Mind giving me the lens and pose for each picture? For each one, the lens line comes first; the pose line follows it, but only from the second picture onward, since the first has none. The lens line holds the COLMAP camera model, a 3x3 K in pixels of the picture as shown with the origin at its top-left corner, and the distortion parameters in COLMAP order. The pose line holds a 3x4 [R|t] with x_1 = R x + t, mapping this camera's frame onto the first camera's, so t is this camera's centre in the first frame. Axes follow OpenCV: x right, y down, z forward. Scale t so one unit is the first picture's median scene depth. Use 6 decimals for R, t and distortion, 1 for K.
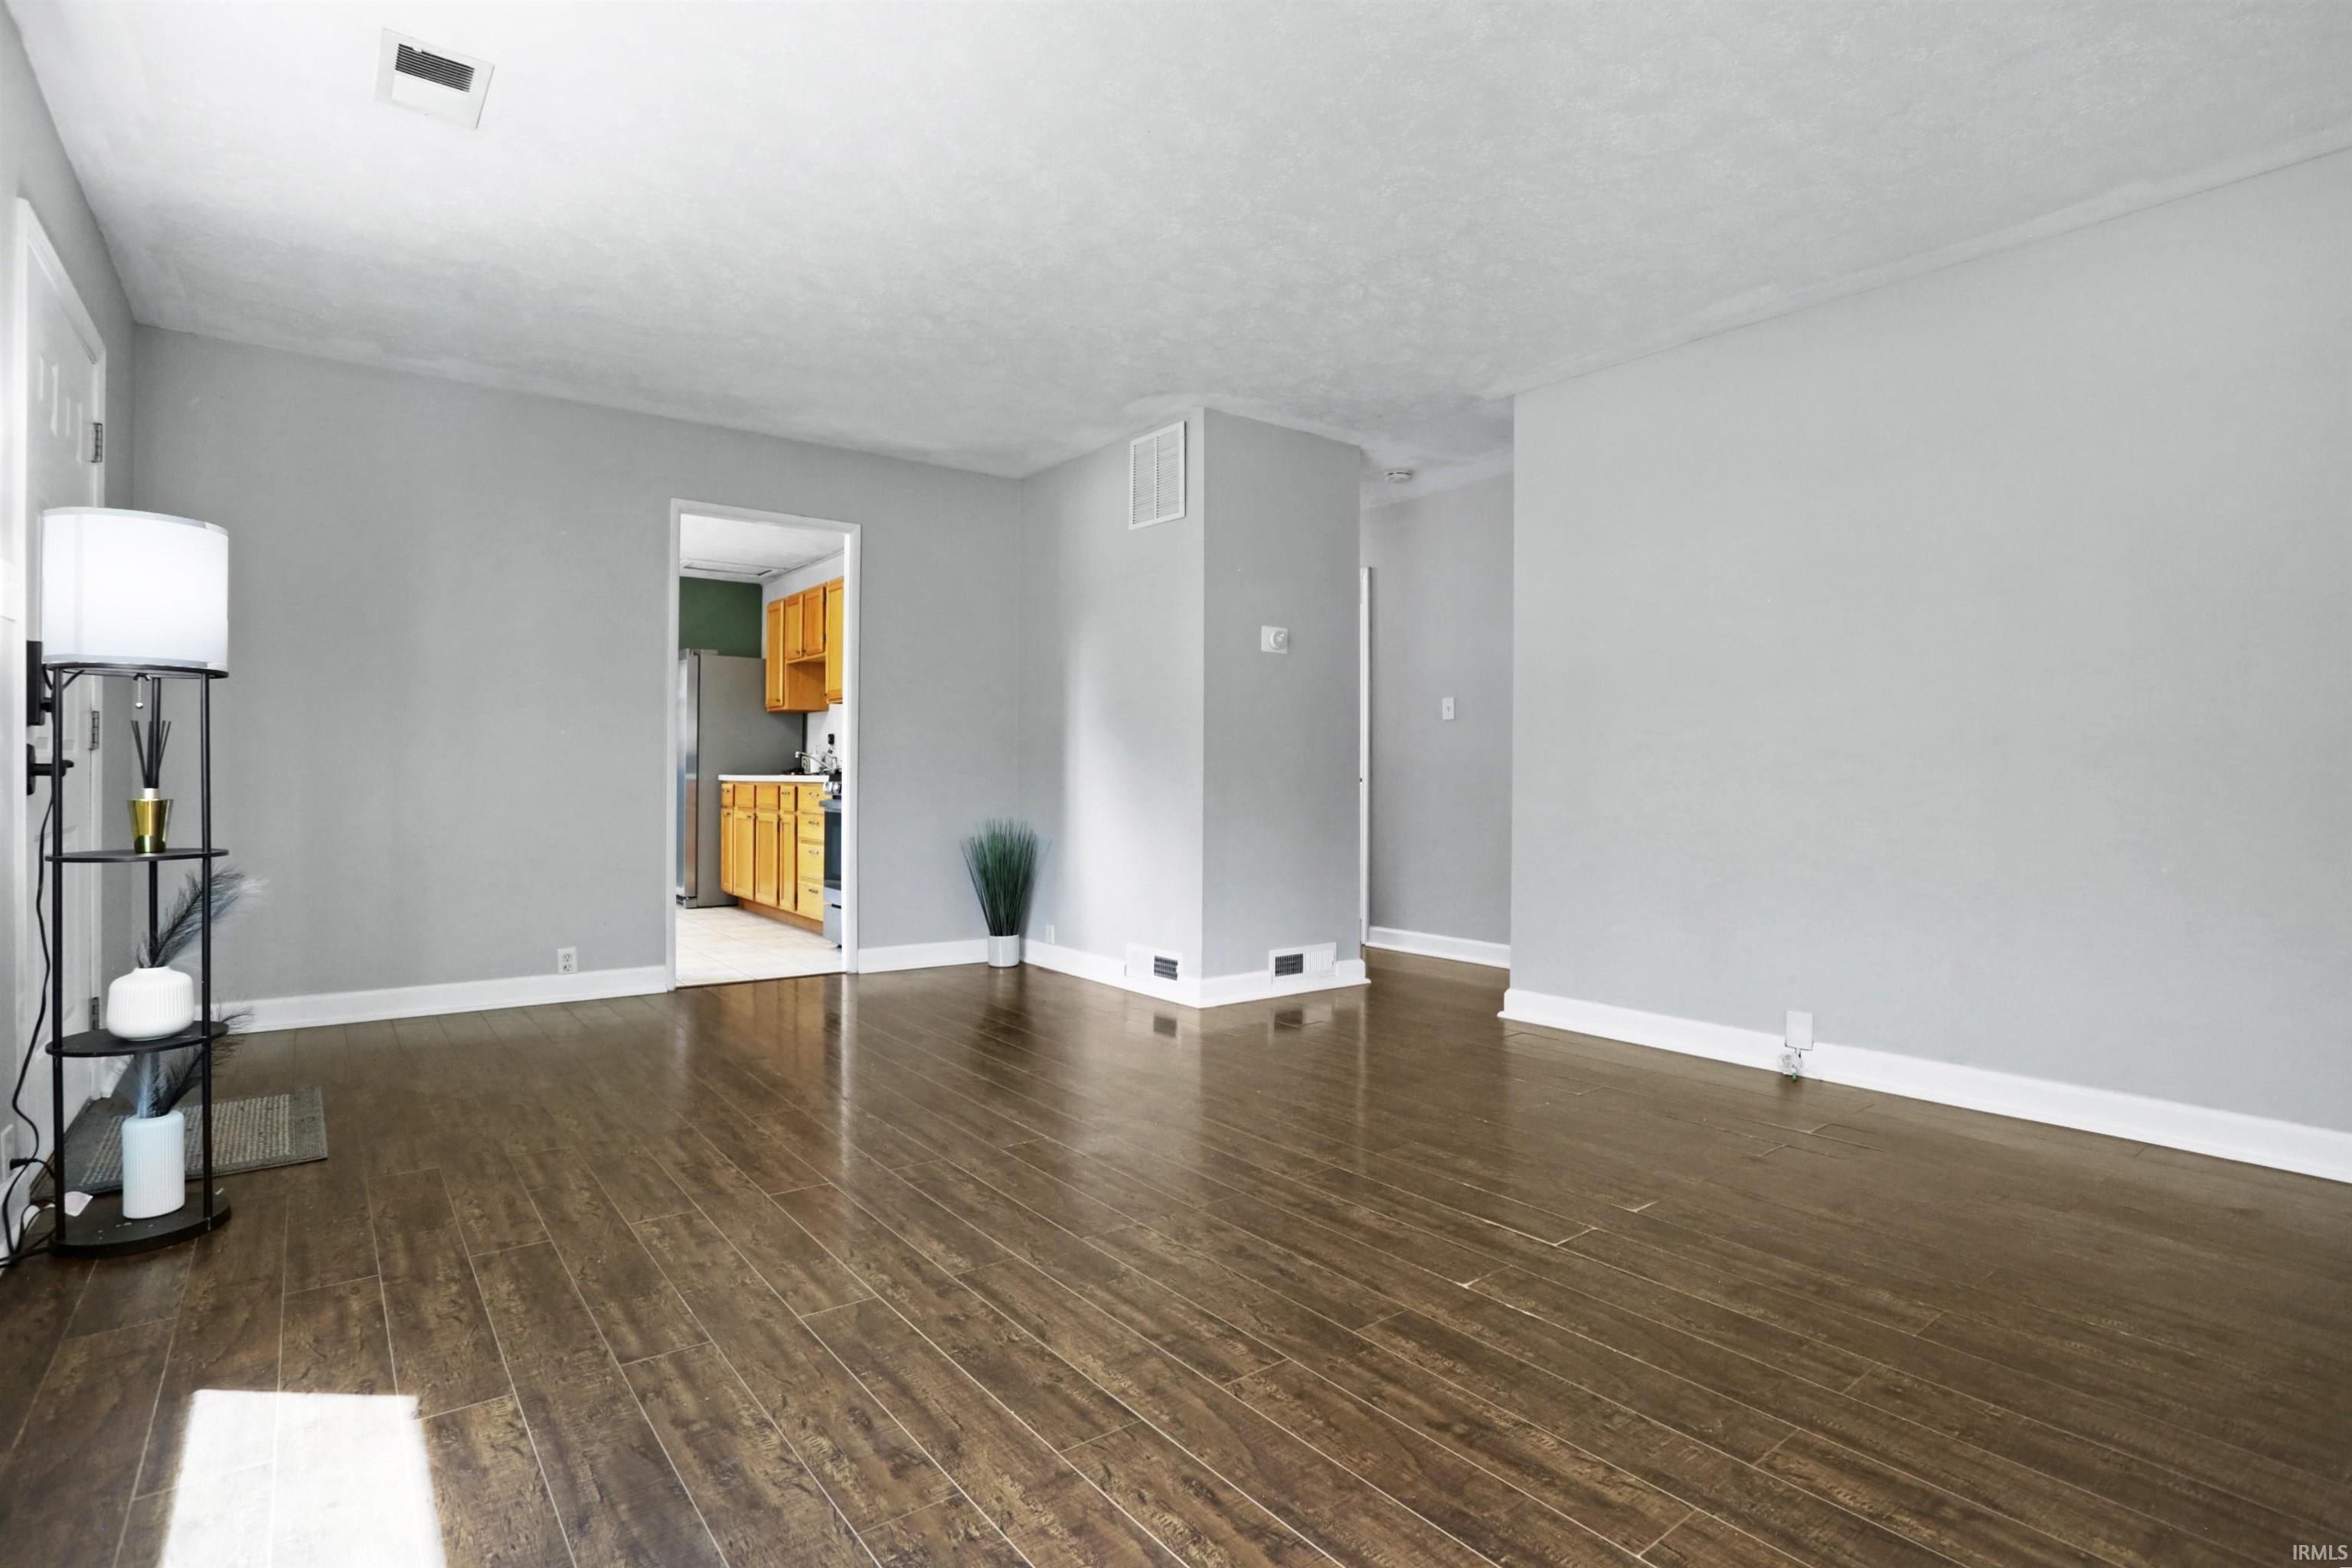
lens RADIAL K [[1141.1, 0, 1168.2], [0, 1141.1, 770.9], [0, 0, 1]] dist [-0.036291, 0.002578]
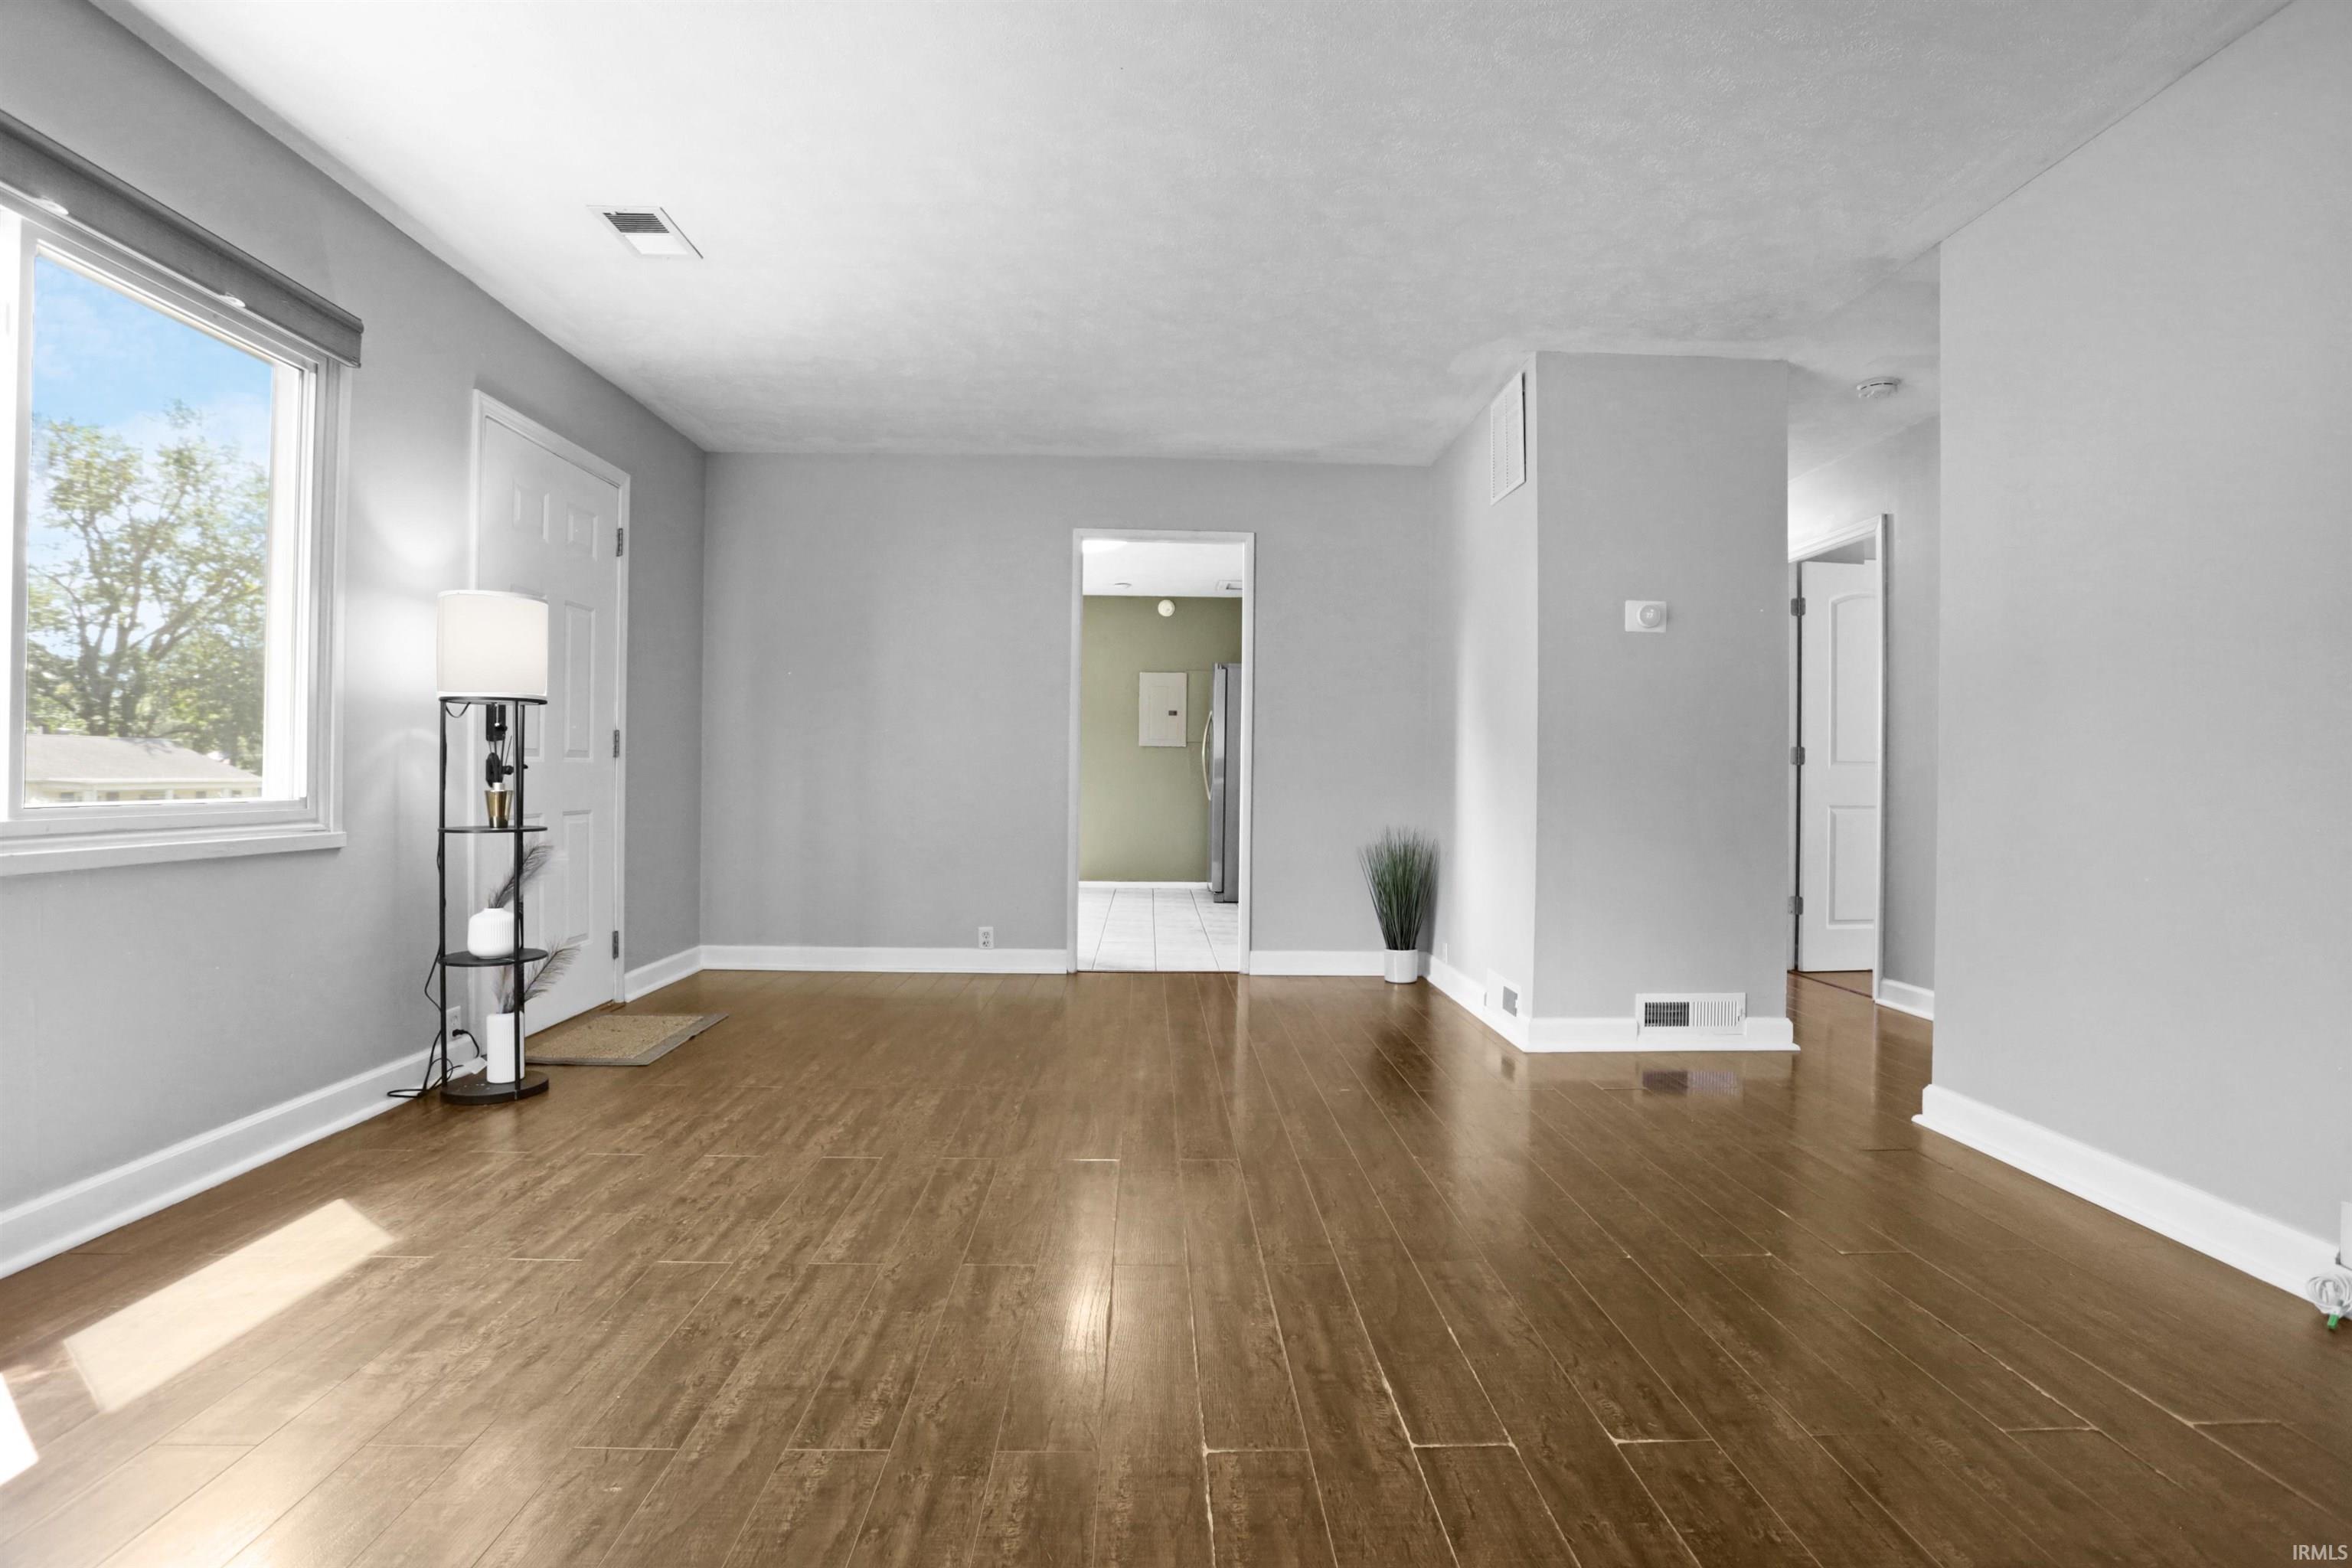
lens RADIAL K [[1114.3, 0, 1181.9], [0, 1114.3, 781.4], [0, 0, 1]] dist [-0.053918, 0.005084]
pose [[0.819105, 0.004296, -0.573628, 0.315472], [-0.003087, 0.999990, 0.003082, 0.002923], [0.573636, -0.000754, 0.819110, 0.185338]]
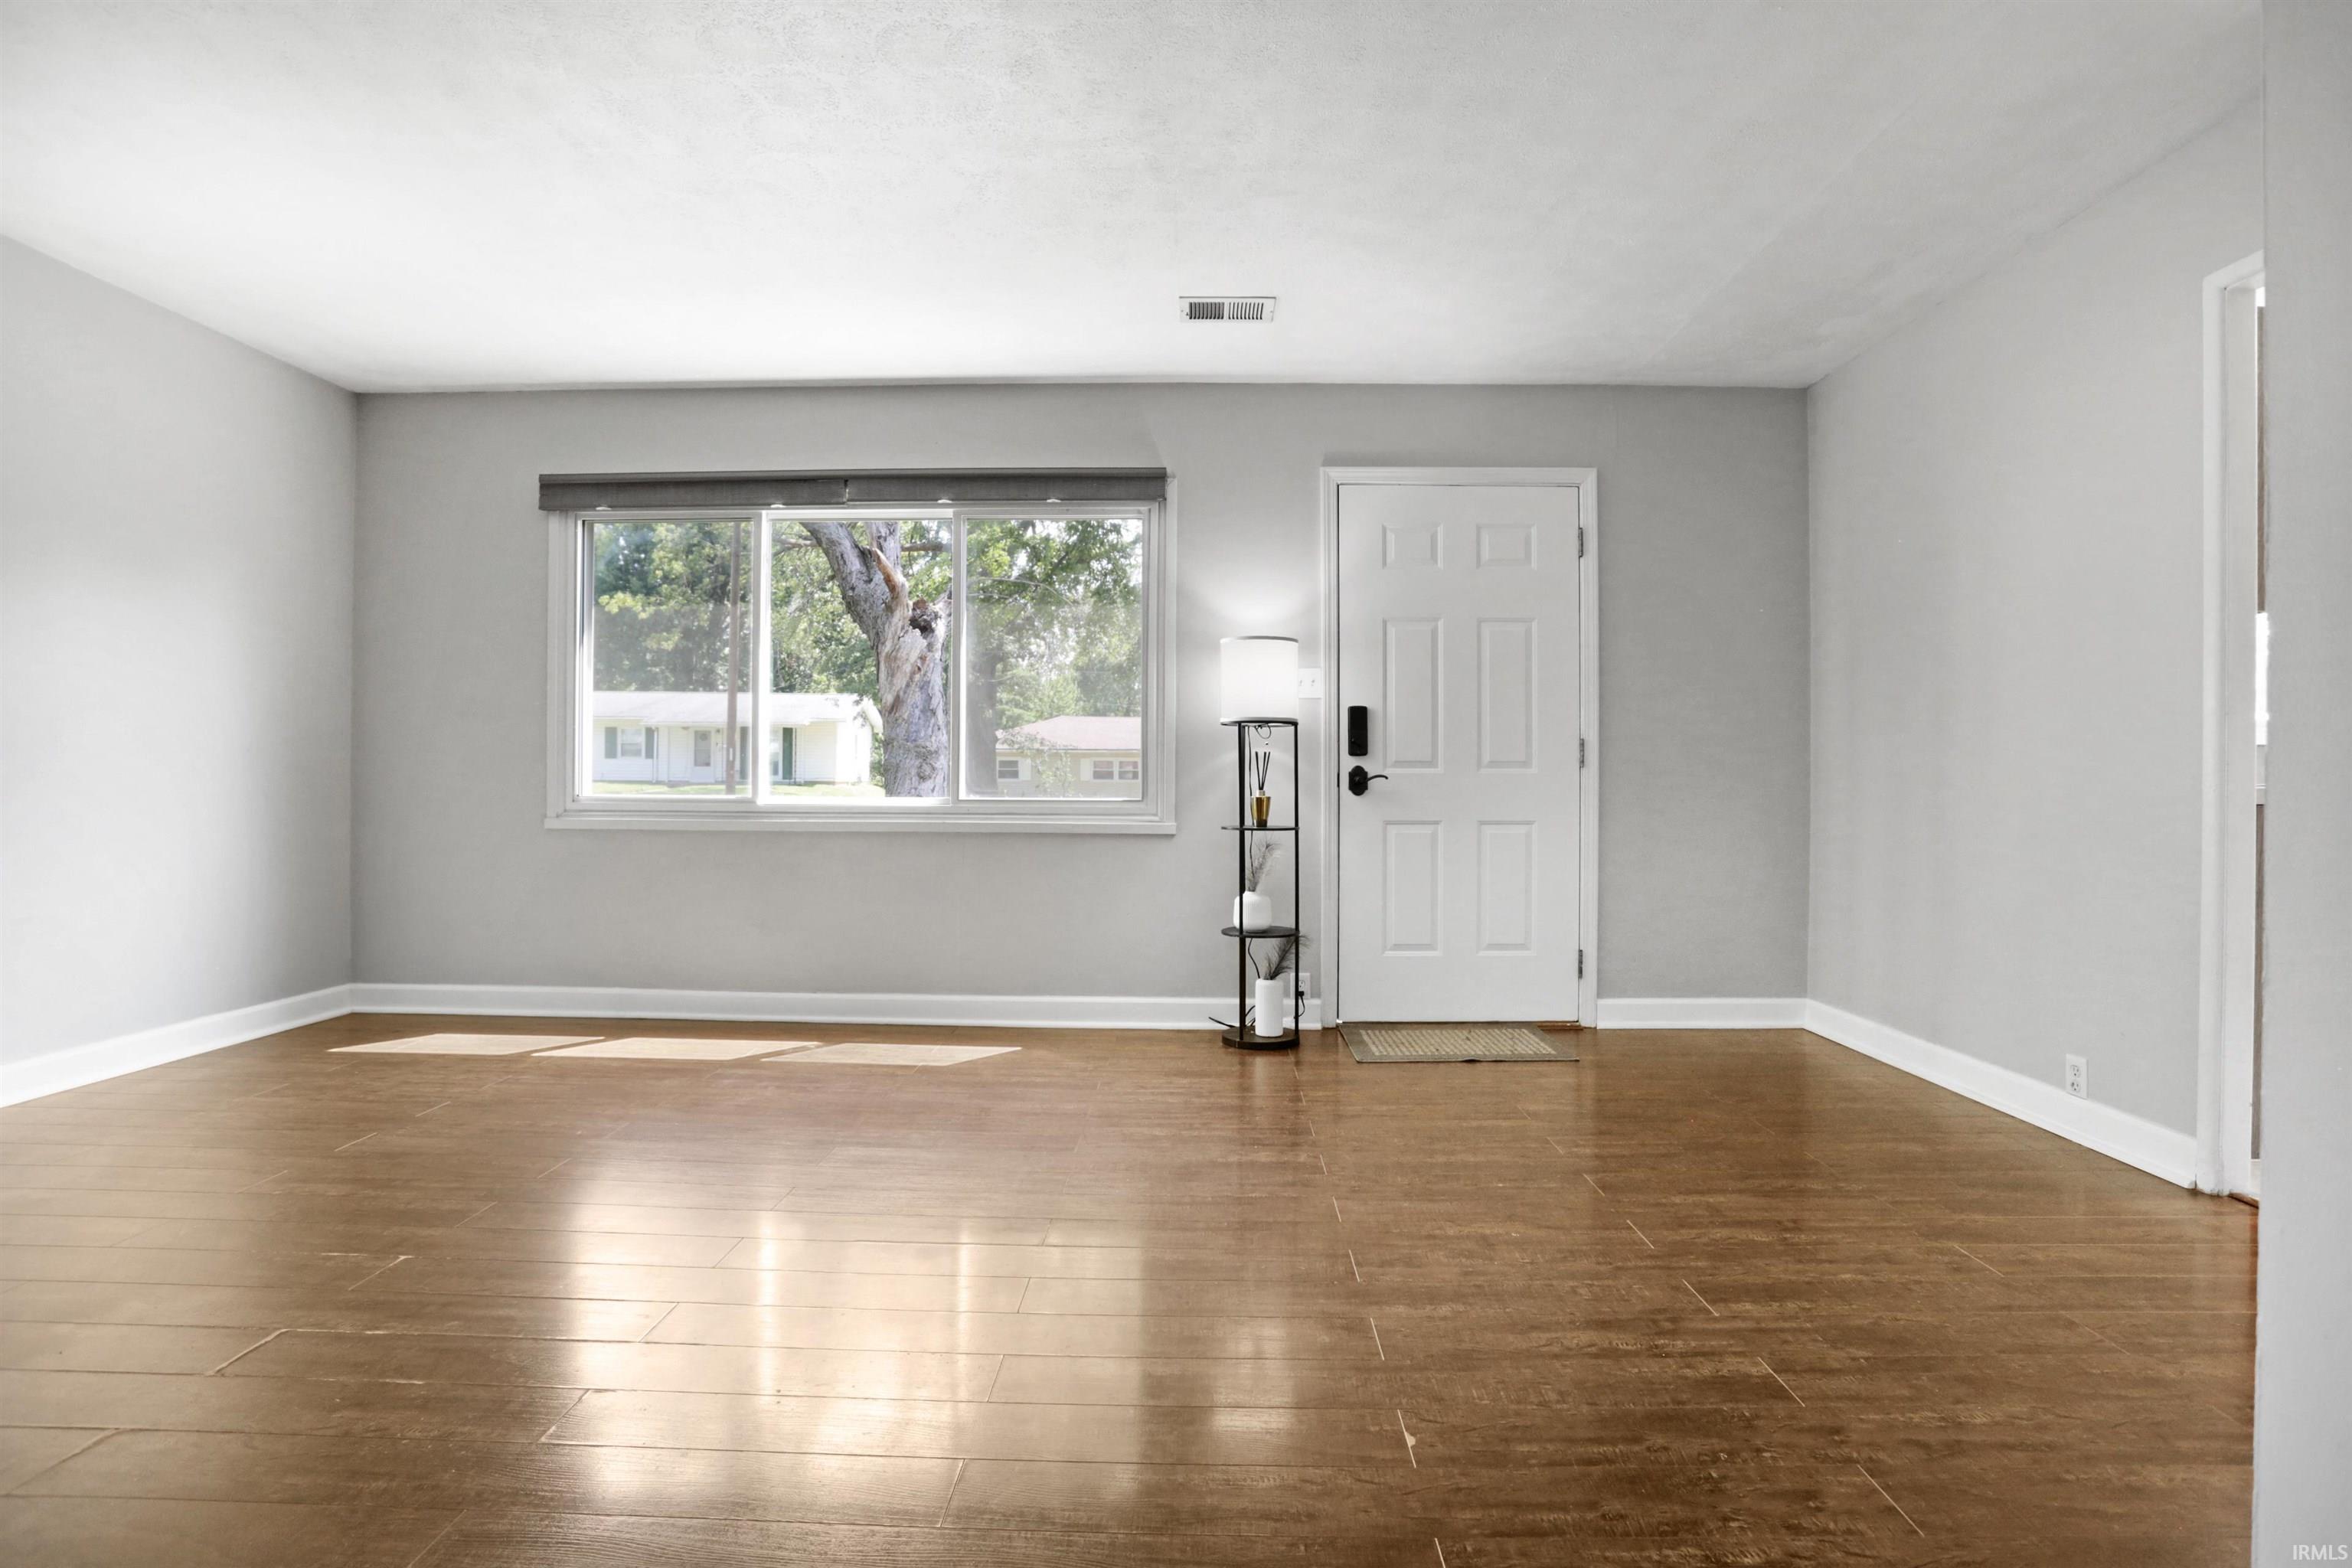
lens RADIAL K [[1114.3, 0, 1185.0], [0, 1114.3, 781.3], [0, 0, 1]] dist [-0.053918, 0.005084]
pose [[-0.611705, -0.009427, -0.791030, 0.290250], [-0.006212, 0.999955, -0.007113, 0.007200], [0.791062, 0.000563, -0.611736, 1.042479]]
